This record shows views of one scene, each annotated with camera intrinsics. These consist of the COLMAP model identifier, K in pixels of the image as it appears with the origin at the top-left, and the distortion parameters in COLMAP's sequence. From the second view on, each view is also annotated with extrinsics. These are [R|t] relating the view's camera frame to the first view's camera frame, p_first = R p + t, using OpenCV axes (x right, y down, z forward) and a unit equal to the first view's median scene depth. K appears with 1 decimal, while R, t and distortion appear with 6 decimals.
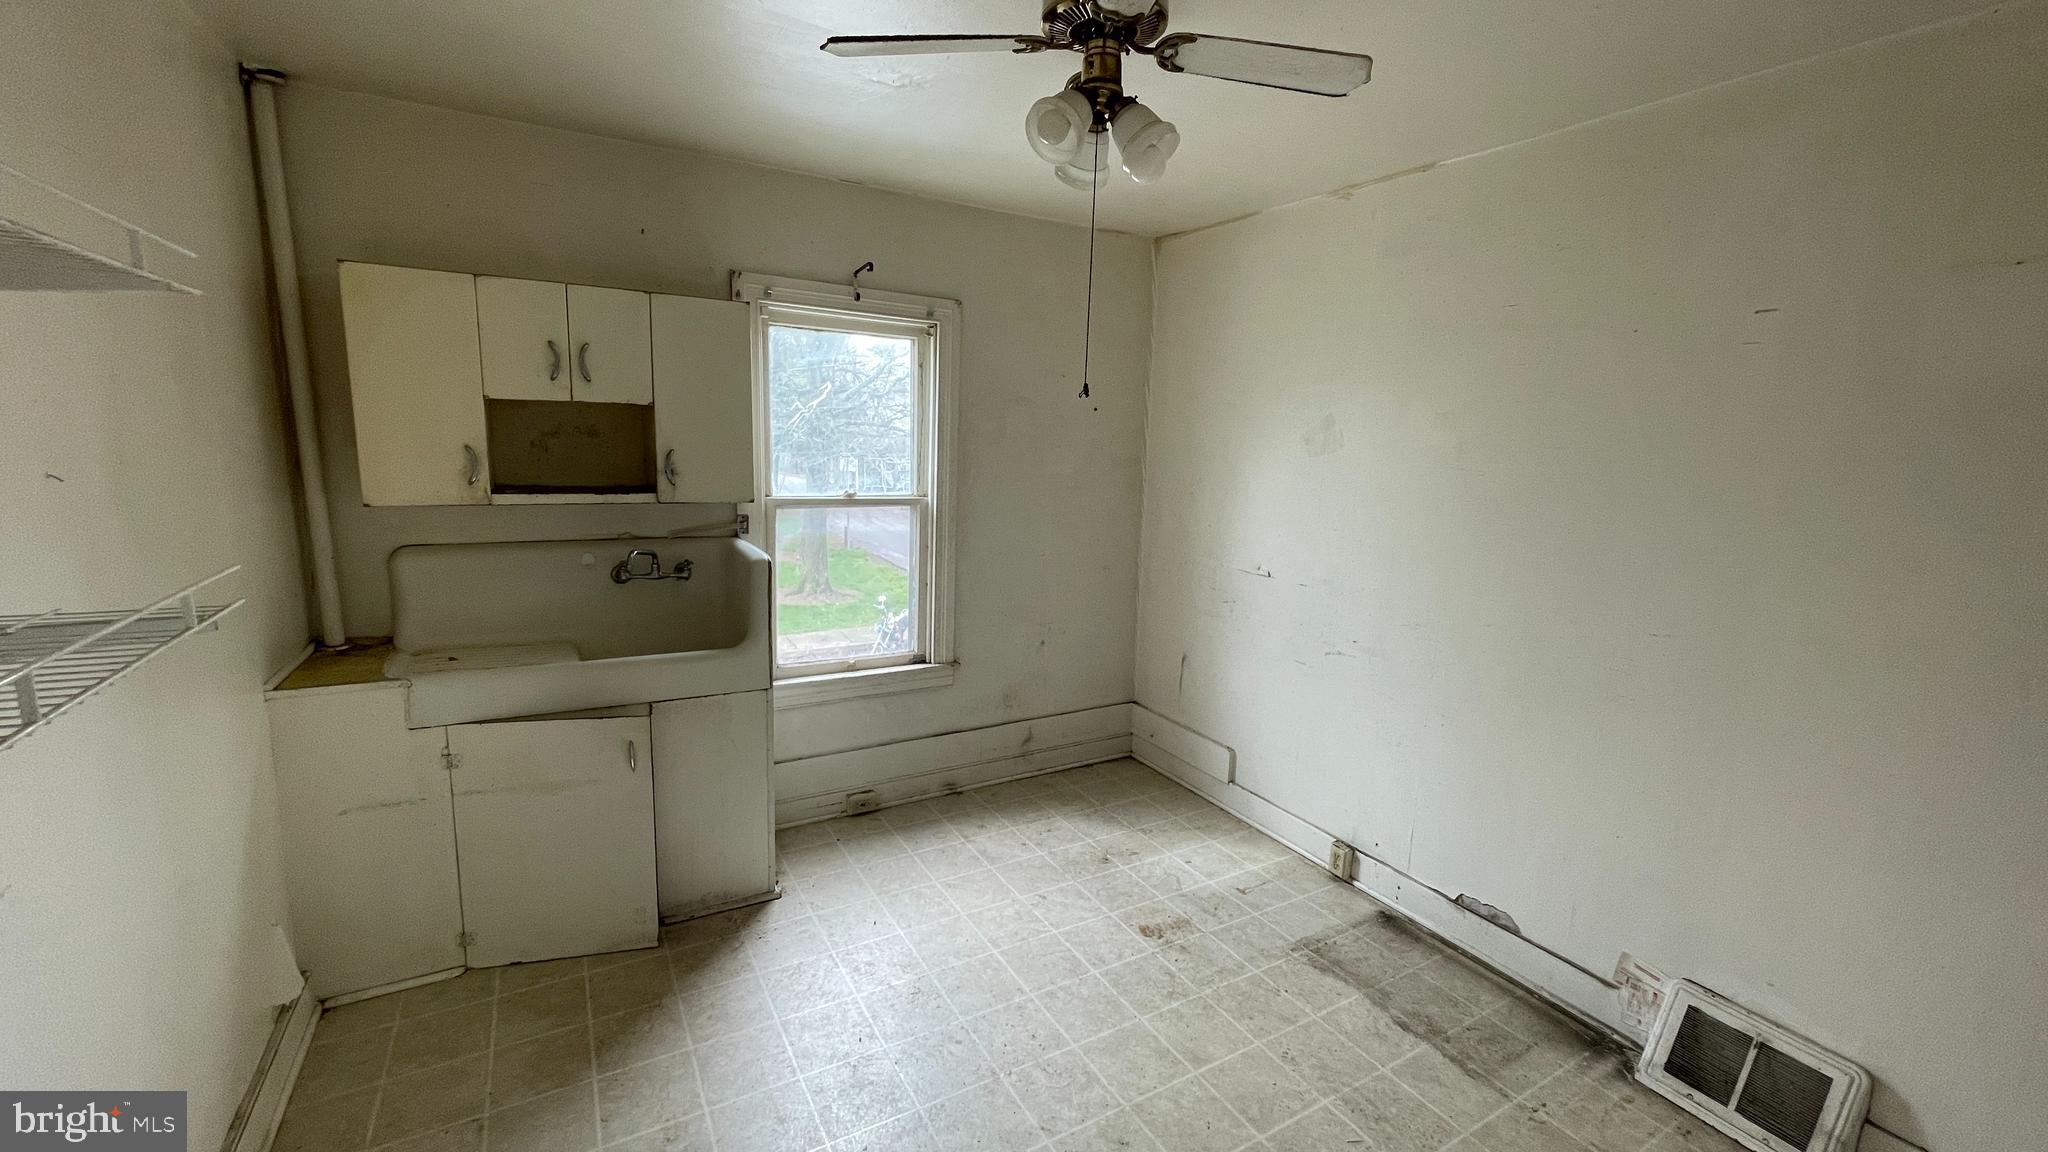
lens RADIAL K [[820.0, 0, 1016.4], [0, 820.0, 570.4], [0, 0, 1]] dist [-0.000991, -0.000638]
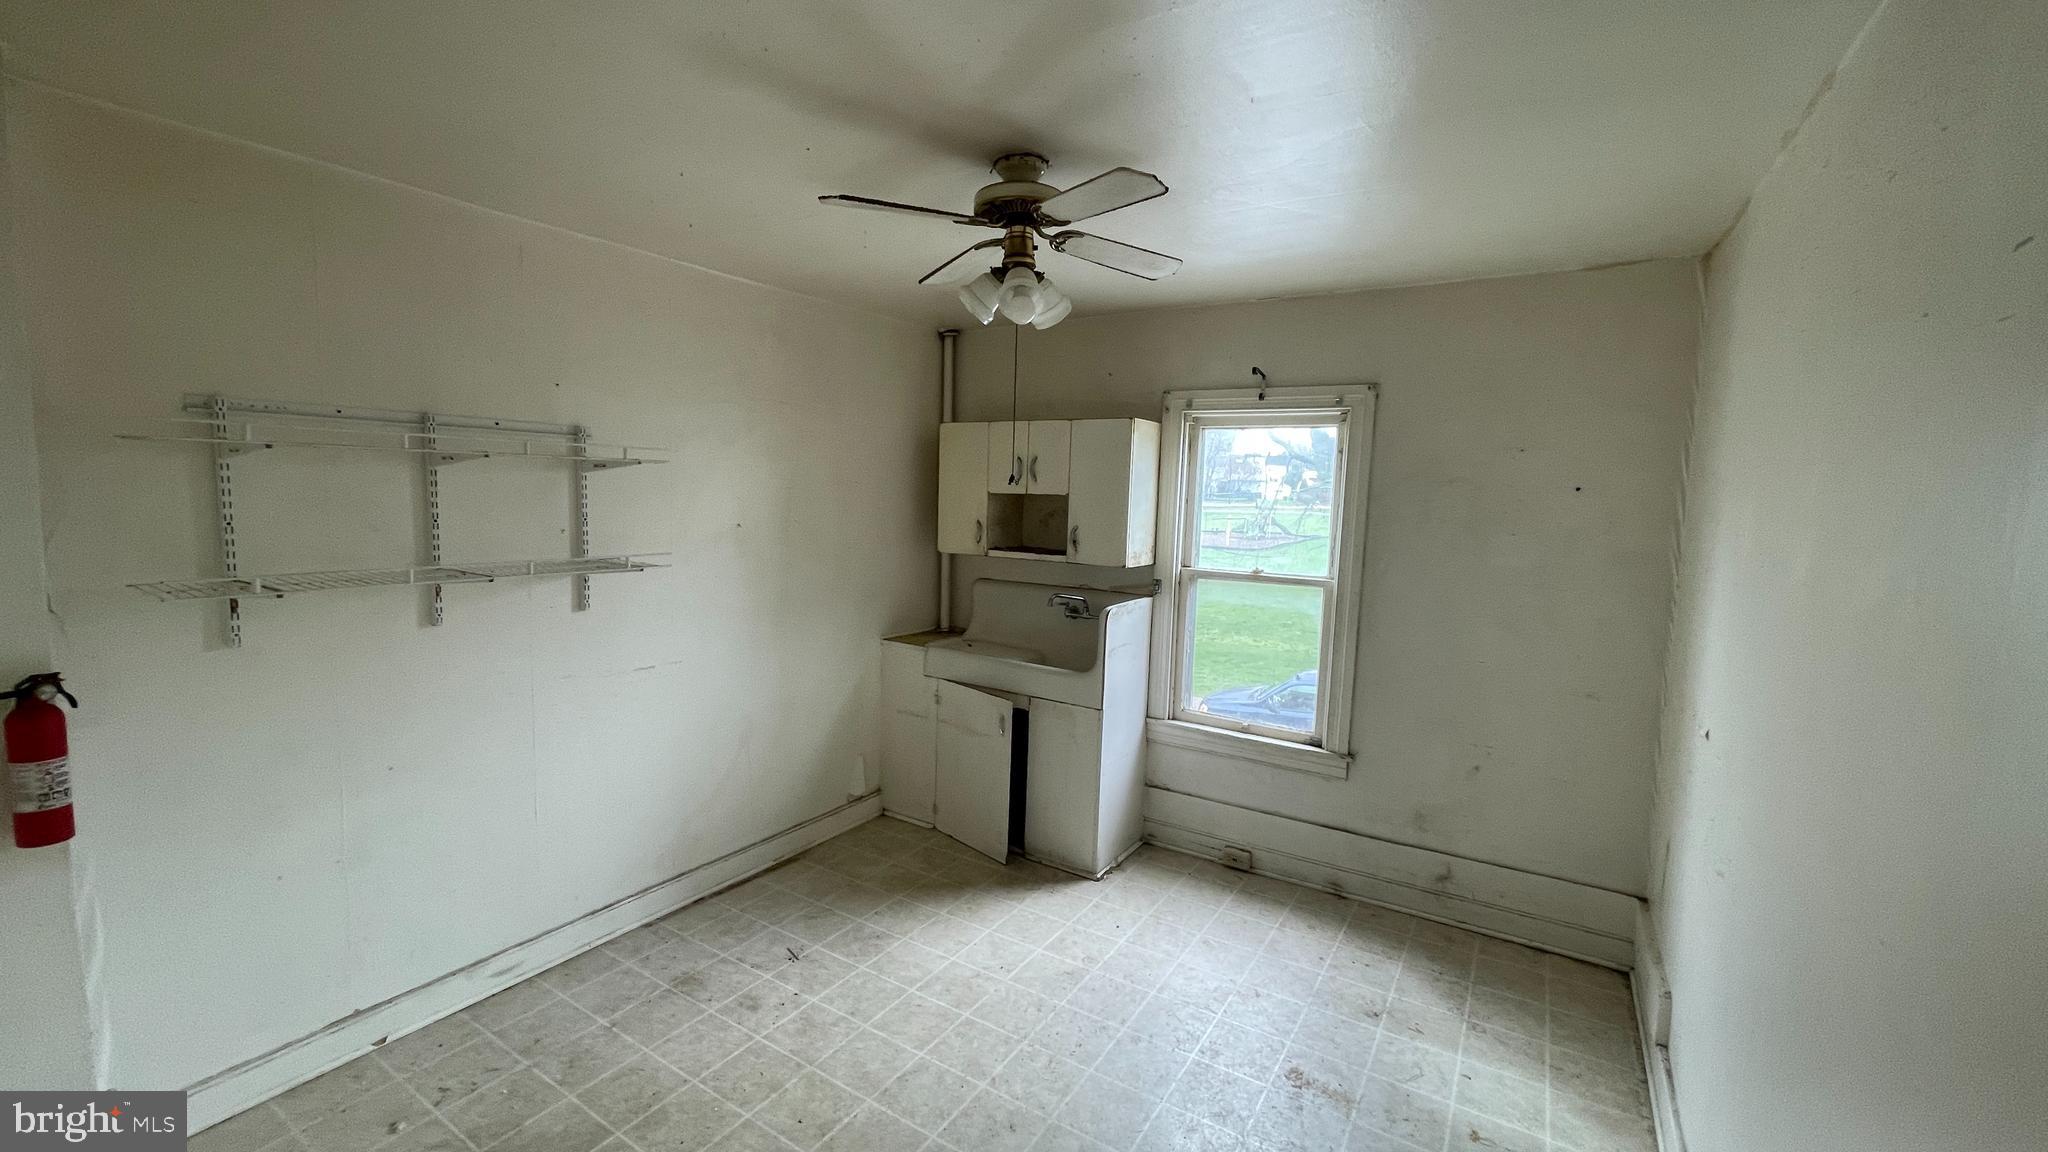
lens RADIAL K [[820.0, 0, 1016.4], [0, 820.0, 570.4], [0, 0, 1]] dist [-0.000991, -0.000638]
pose [[0.461892, 0.063391, -0.884668, 0.630824], [-0.158450, 0.987294, -0.011984, -0.030107], [0.872668, 0.145710, 0.466068, 0.207251]]
